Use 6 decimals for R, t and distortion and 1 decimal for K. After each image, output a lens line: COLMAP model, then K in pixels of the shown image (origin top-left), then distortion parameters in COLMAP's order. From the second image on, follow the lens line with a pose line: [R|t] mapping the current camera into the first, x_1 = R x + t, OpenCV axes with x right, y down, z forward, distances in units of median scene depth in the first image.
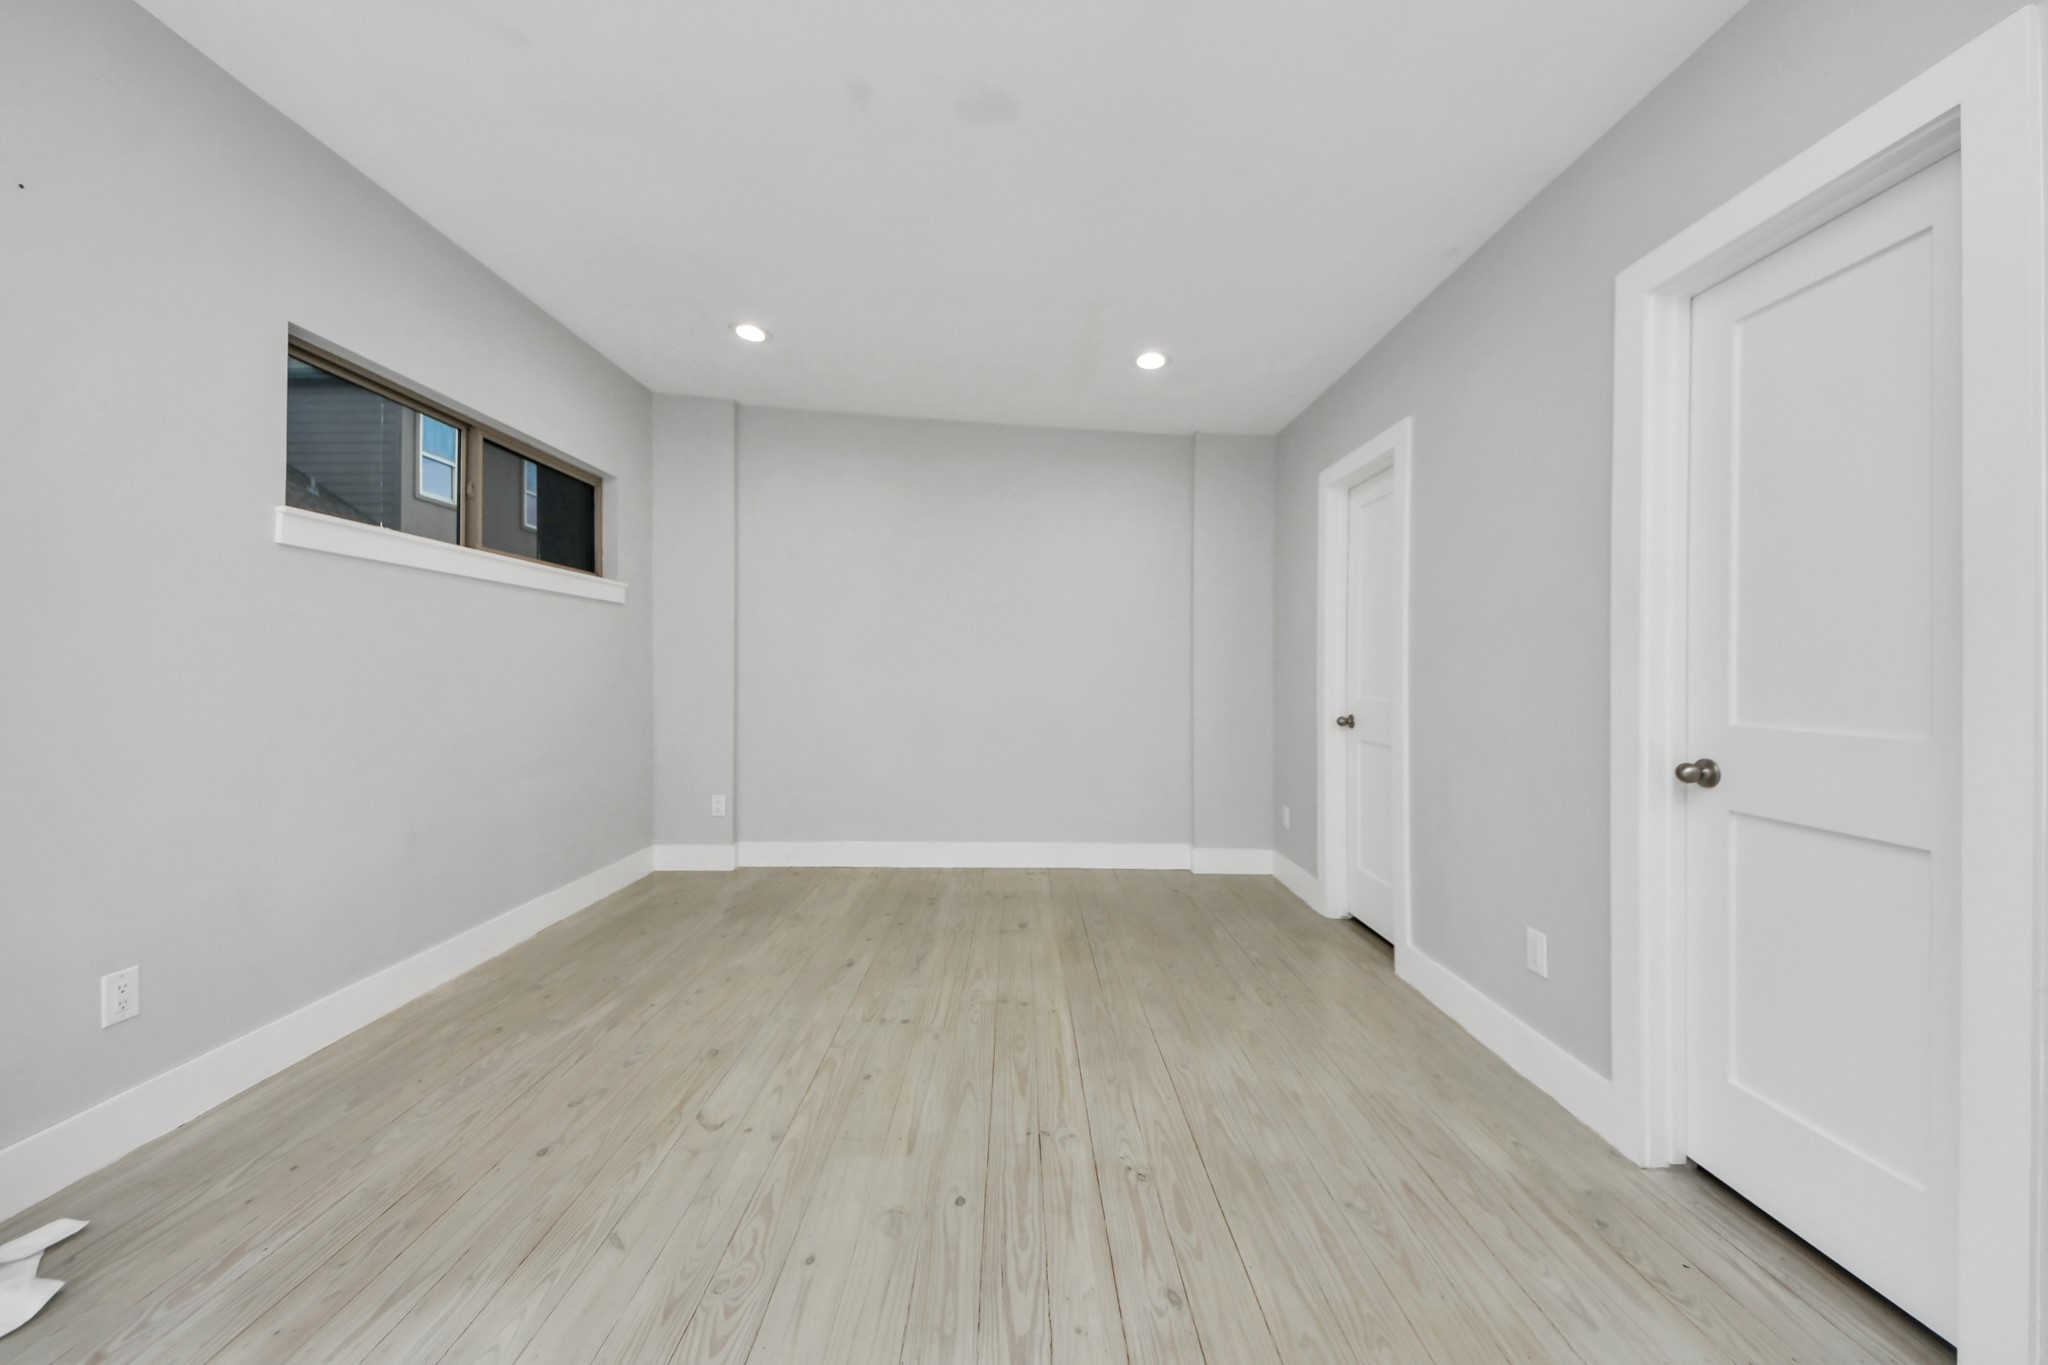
lens RADIAL K [[709.0, 0, 1017.8], [0, 709.0, 662.7], [0, 0, 1]] dist [0.018495, -0.014373]
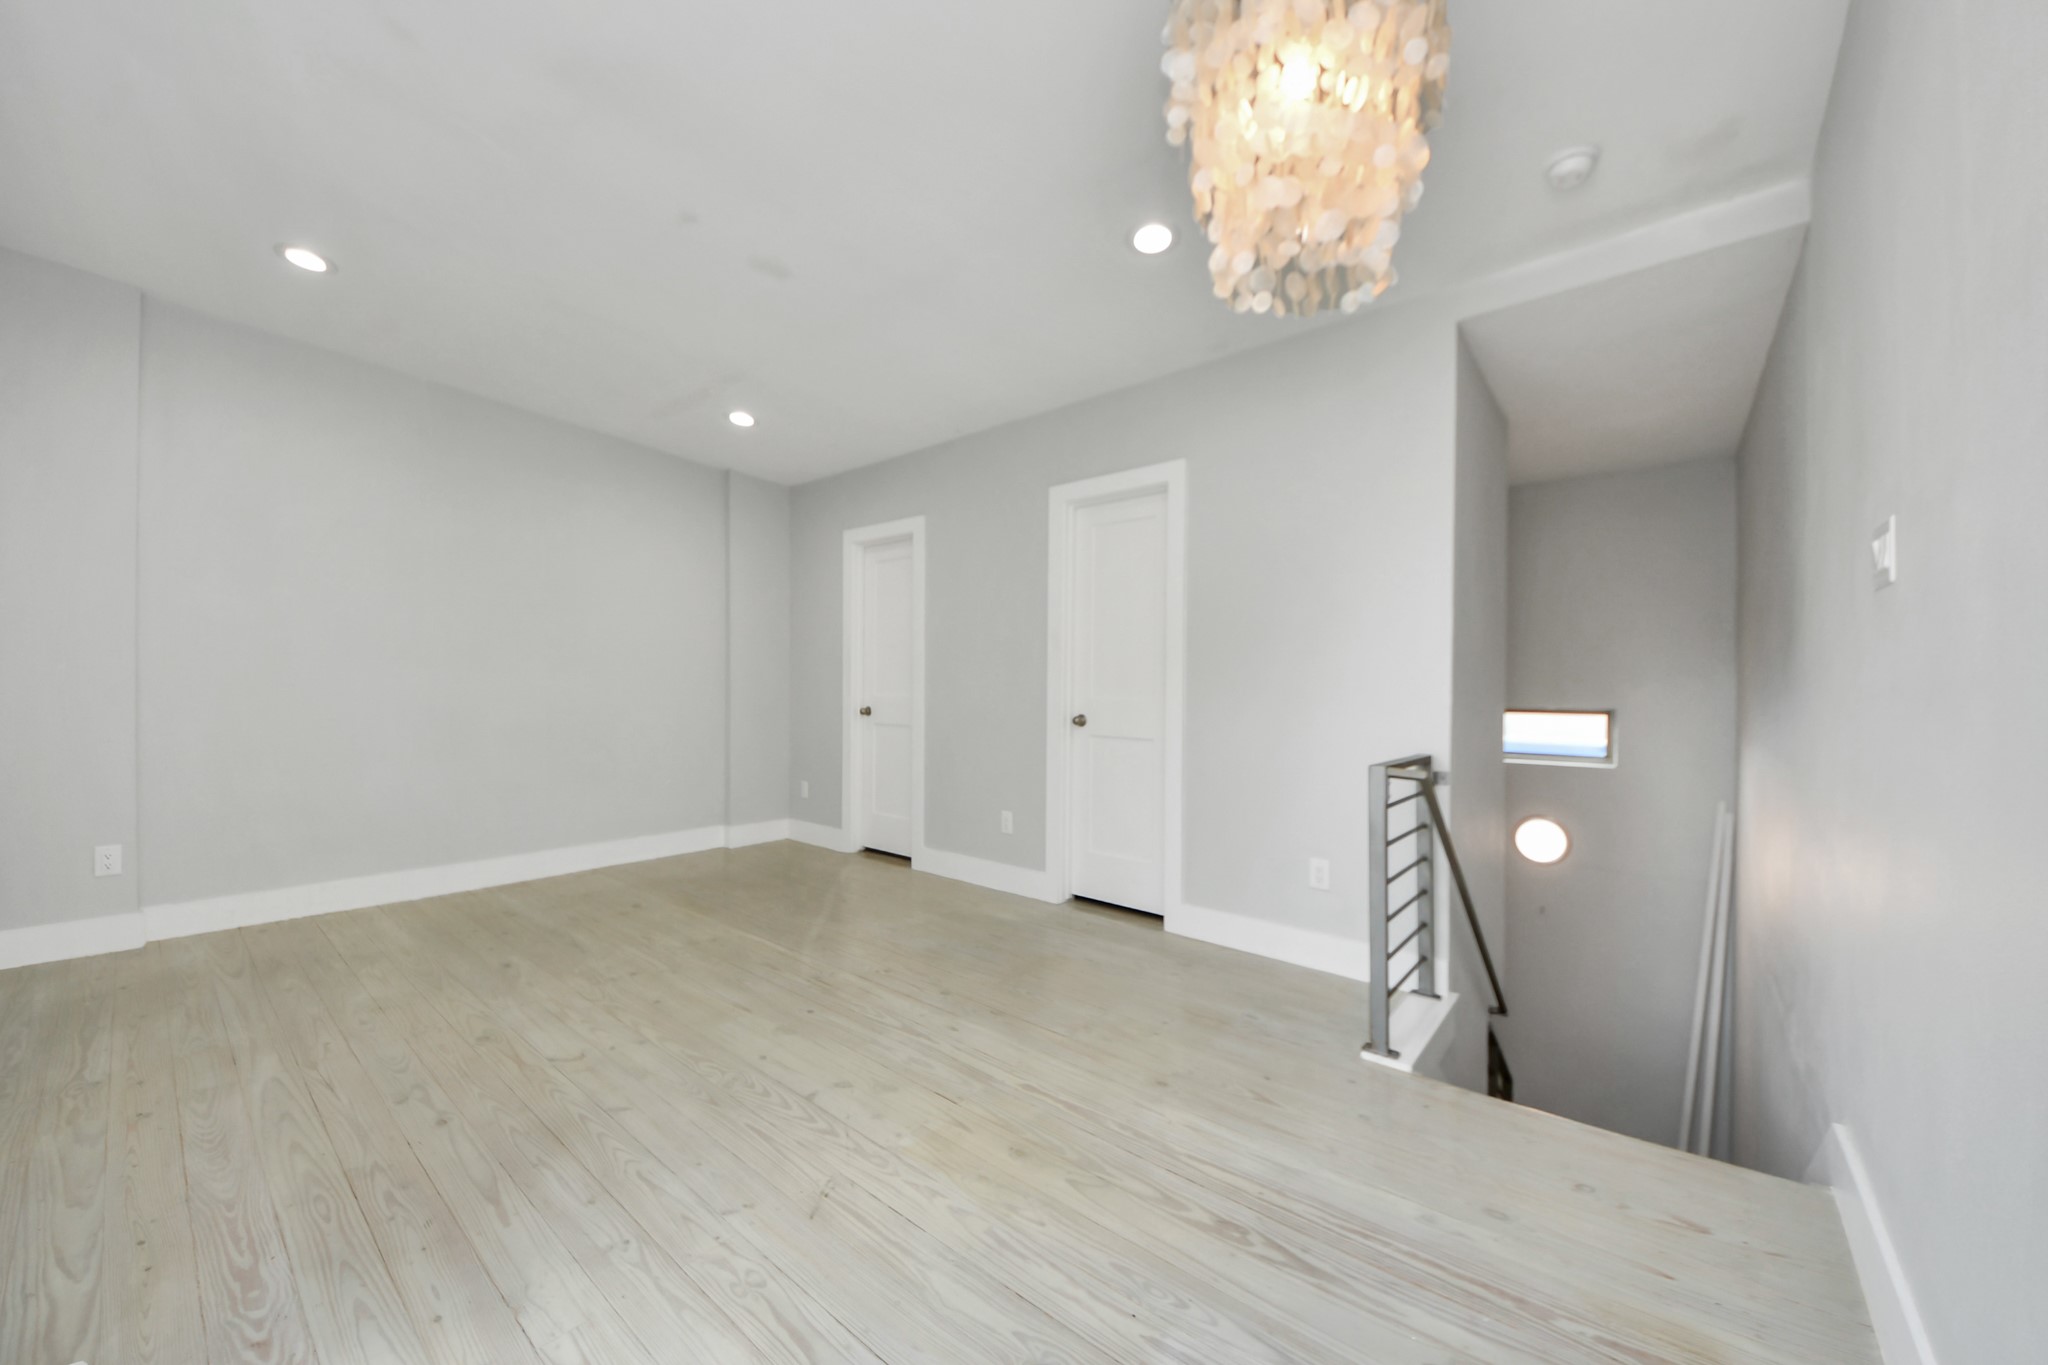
lens RADIAL K [[759.9, 0, 1025.0], [0, 759.9, 649.9], [0, 0, 1]] dist [0.021369, -0.014527]
pose [[0.621279, 0.038467, 0.782644, -0.825487], [-0.014332, 0.999185, -0.037733, 0.020469], [-0.783458, 0.012226, 0.621324, -0.297243]]
